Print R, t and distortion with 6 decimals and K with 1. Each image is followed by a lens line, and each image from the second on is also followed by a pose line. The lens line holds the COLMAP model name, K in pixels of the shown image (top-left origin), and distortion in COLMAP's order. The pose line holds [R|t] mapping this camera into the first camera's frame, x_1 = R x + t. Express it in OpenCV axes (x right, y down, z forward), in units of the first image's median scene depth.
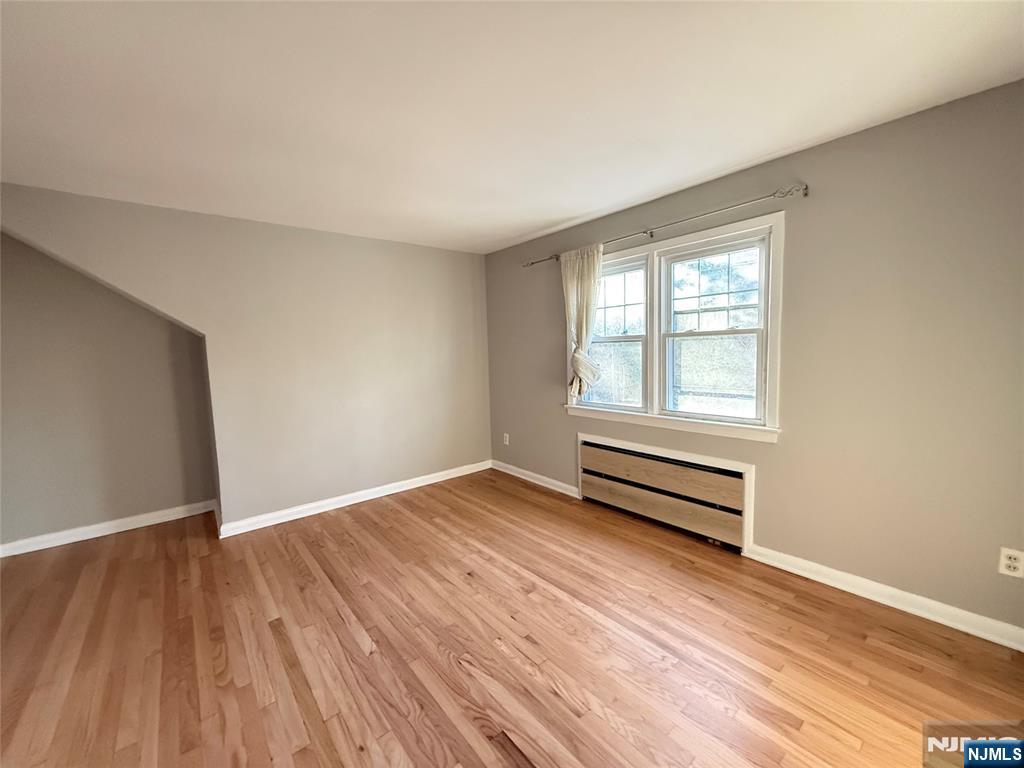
lens RADIAL K [[405.3, 0, 510.3], [0, 405.3, 382.4], [0, 0, 1]] dist [-0.002202, 0.000613]
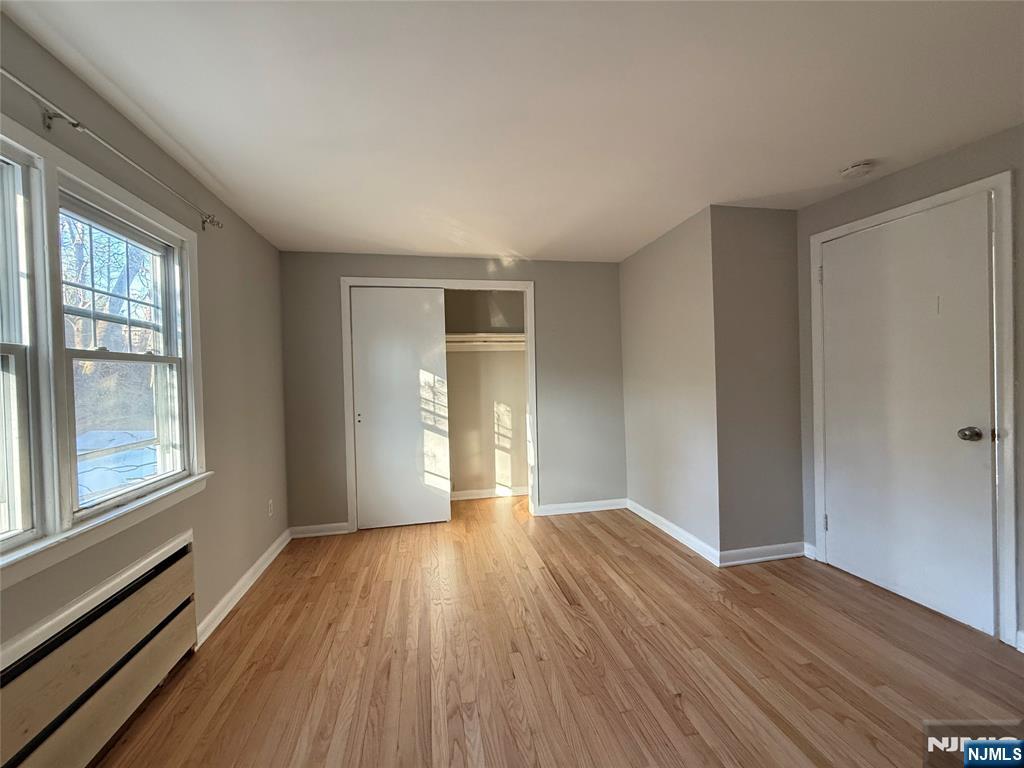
lens RADIAL K [[405.3, 0, 510.9], [0, 405.3, 380.6], [0, 0, 1]] dist [-0.002202, 0.000613]
pose [[-0.882242, 0.046332, 0.468512, -0.315317], [0.087981, 0.993840, 0.067392, -0.075558], [-0.462503, 0.100676, -0.880883, 1.276311]]
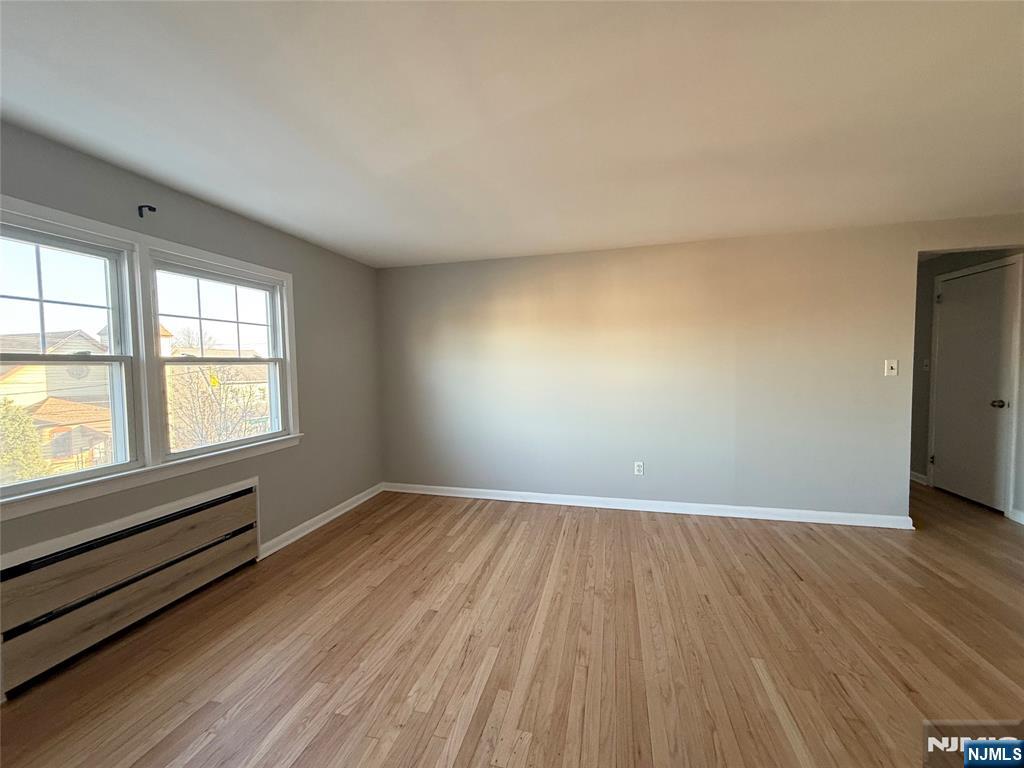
lens RADIAL K [[405.3, 0, 513.4], [0, 405.3, 383.3], [0, 0, 1]] dist [-0.002202, 0.000613]
pose [[-0.600768, -0.000975, 0.799423, -0.703322], [0.090509, 0.993486, 0.069229, -0.067148], [-0.794283, 0.113946, -0.596767, 1.010021]]
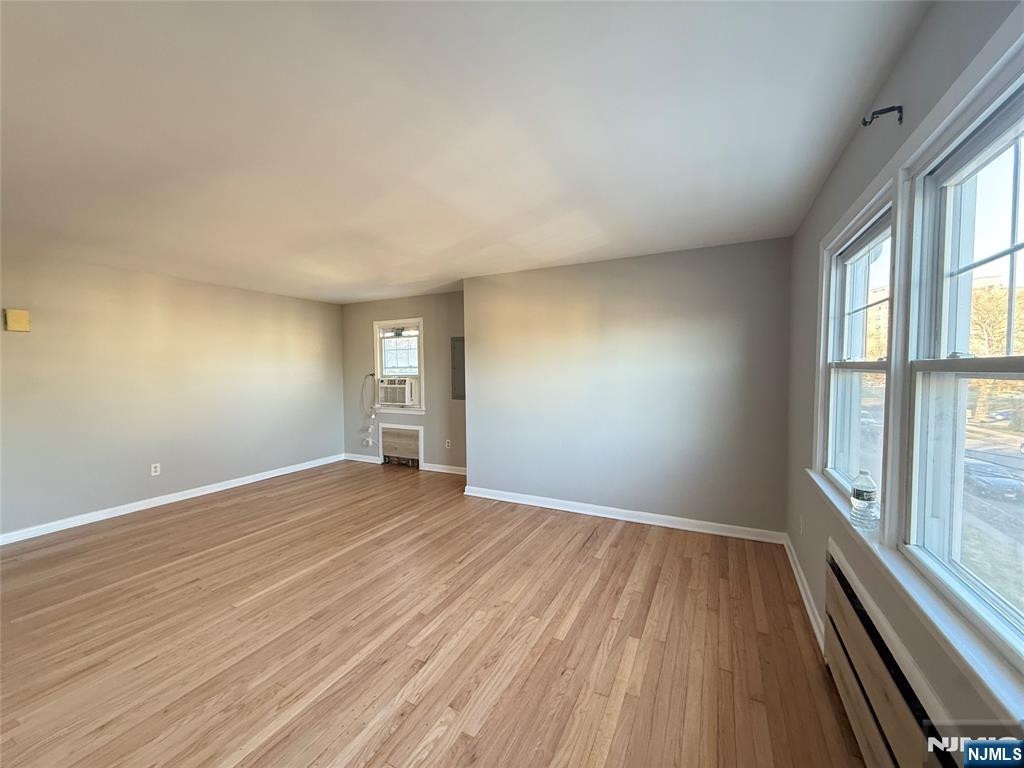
lens RADIAL K [[405.3, 0, 513.9], [0, 405.3, 385.6], [0, 0, 1]] dist [-0.002202, 0.000613]
pose [[0.406360, 0.062127, -0.911599, 0.648097], [-0.073454, 0.996678, 0.035182, -0.084269], [0.910756, 0.052664, 0.409573, 0.495430]]
